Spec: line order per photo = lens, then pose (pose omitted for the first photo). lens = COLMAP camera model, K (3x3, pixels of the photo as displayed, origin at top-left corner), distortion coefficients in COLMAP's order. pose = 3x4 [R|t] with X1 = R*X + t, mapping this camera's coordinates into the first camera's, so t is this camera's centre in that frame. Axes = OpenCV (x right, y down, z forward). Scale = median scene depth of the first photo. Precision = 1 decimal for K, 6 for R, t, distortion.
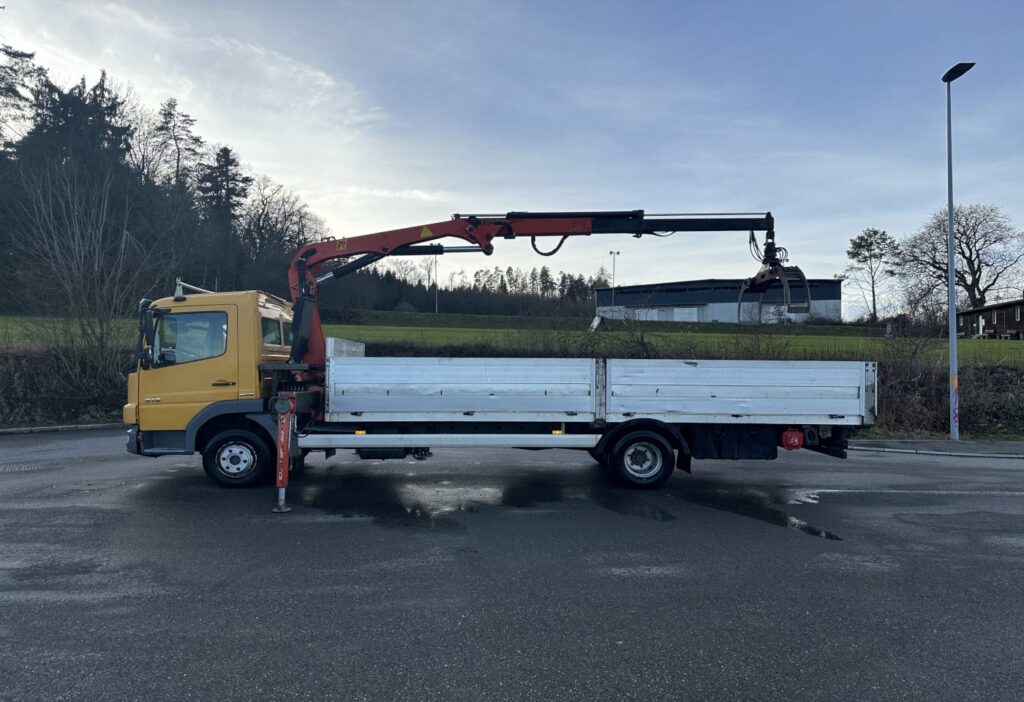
lens RADIAL K [[731.0, 0, 543.7], [0, 731.0, 352.5], [0, 0, 1]] dist [0.034270, -0.046043]
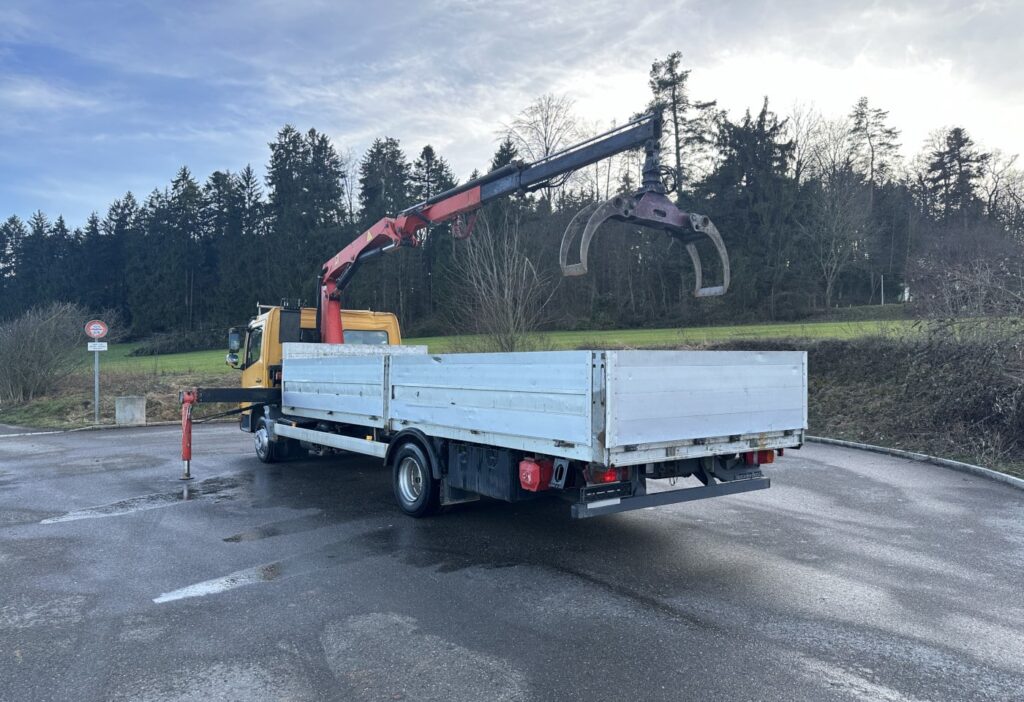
lens RADIAL K [[730.4, 0, 506.2], [0, 730.4, 355.4], [0, 0, 1]] dist [0.093590, -0.133261]
pose [[0.536388, -0.022081, -0.843682, 0.108041], [0.023478, 0.999661, -0.011237, 0.002639], [0.843645, -0.013780, 0.536725, 0.080445]]
